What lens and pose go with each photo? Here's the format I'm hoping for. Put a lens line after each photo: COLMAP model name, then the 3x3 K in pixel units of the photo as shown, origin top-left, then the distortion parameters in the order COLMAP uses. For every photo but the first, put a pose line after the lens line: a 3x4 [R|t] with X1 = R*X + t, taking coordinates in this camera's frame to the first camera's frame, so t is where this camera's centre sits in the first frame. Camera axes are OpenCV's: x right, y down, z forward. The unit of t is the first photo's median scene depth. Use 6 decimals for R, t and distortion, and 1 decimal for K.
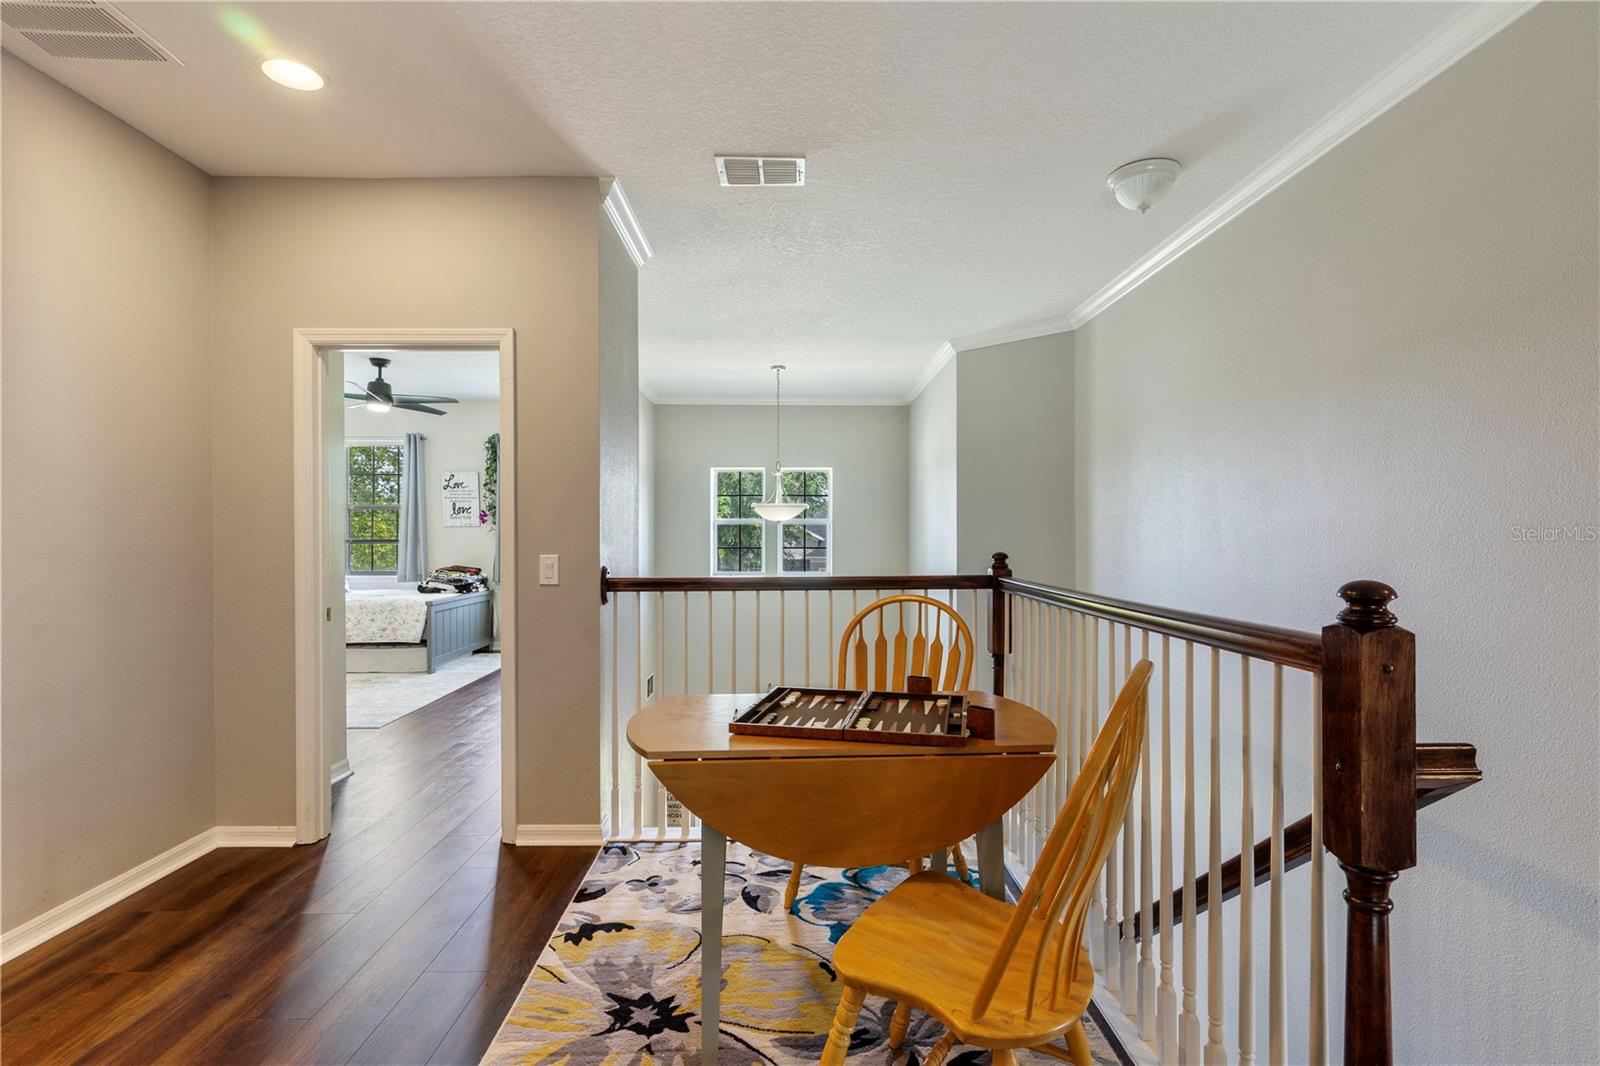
lens RADIAL K [[764.3, 0, 798.3], [0, 764.3, 535.1], [0, 0, 1]] dist [0.004837, -0.000409]
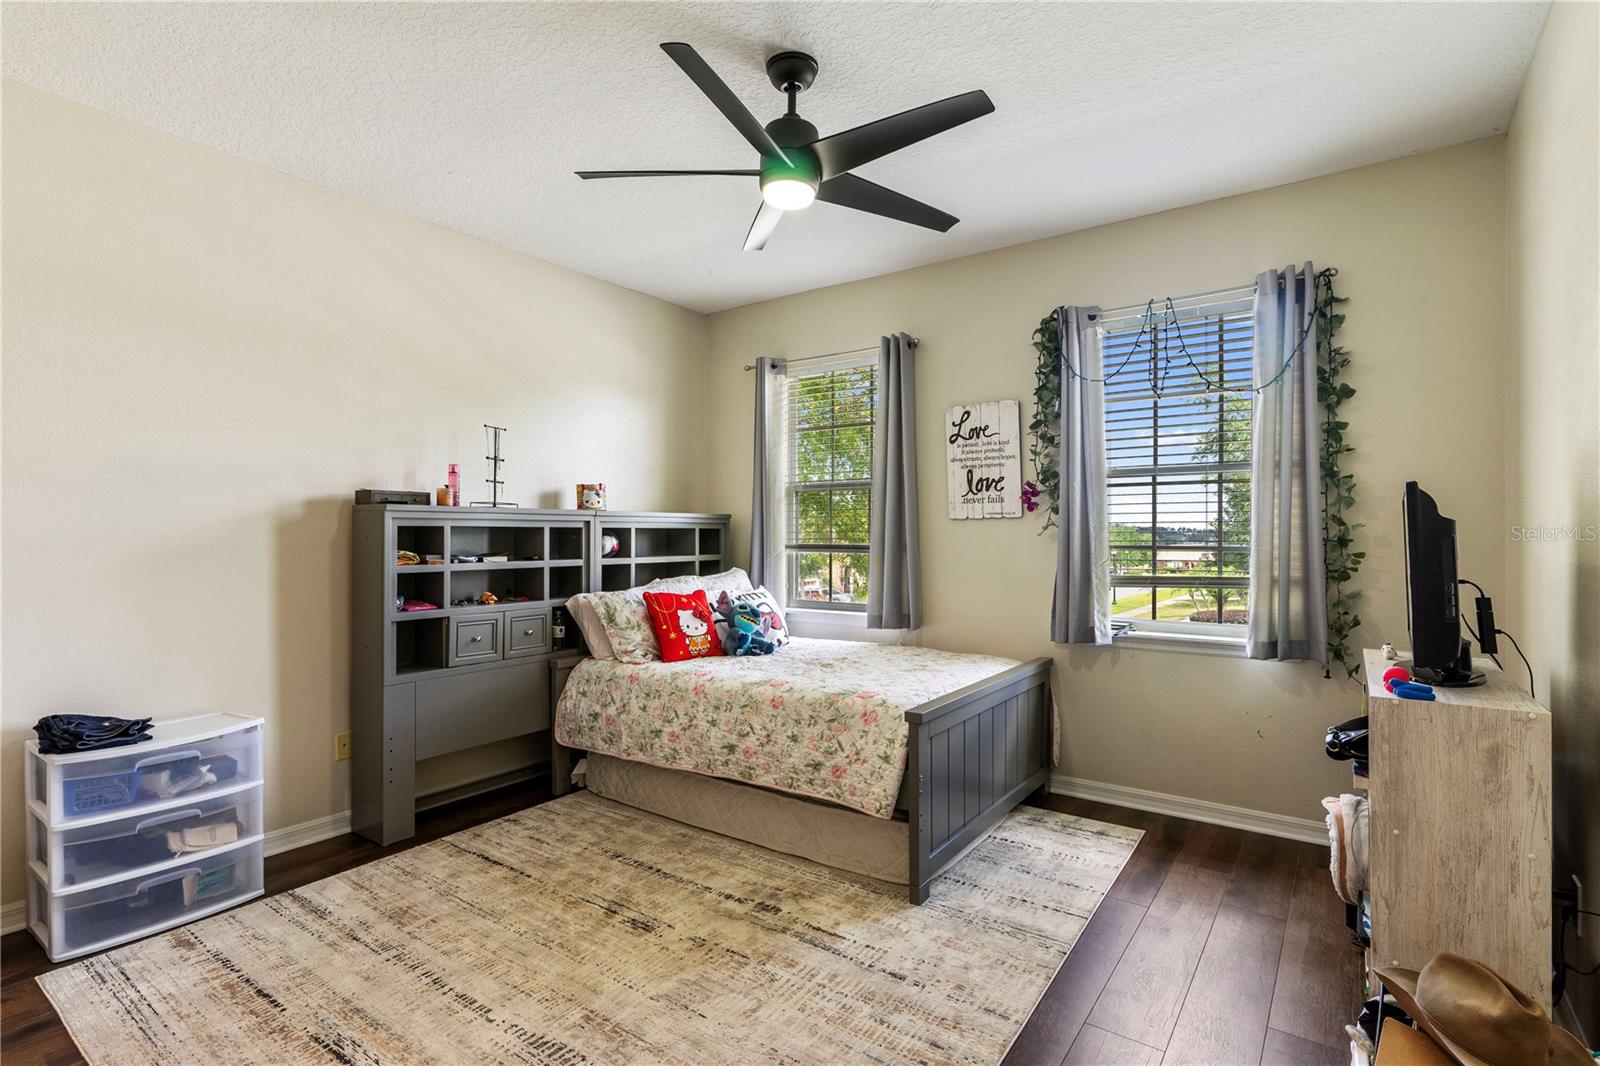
lens RADIAL K [[764.3, 0, 797.7], [0, 764.3, 533.4], [0, 0, 1]] dist [0.004837, -0.000409]
pose [[0.806649, 0.001540, -0.591029, -0.255014], [-0.000946, 0.999999, 0.001315, -0.002579], [0.591030, -0.000502, 0.806650, 0.552126]]
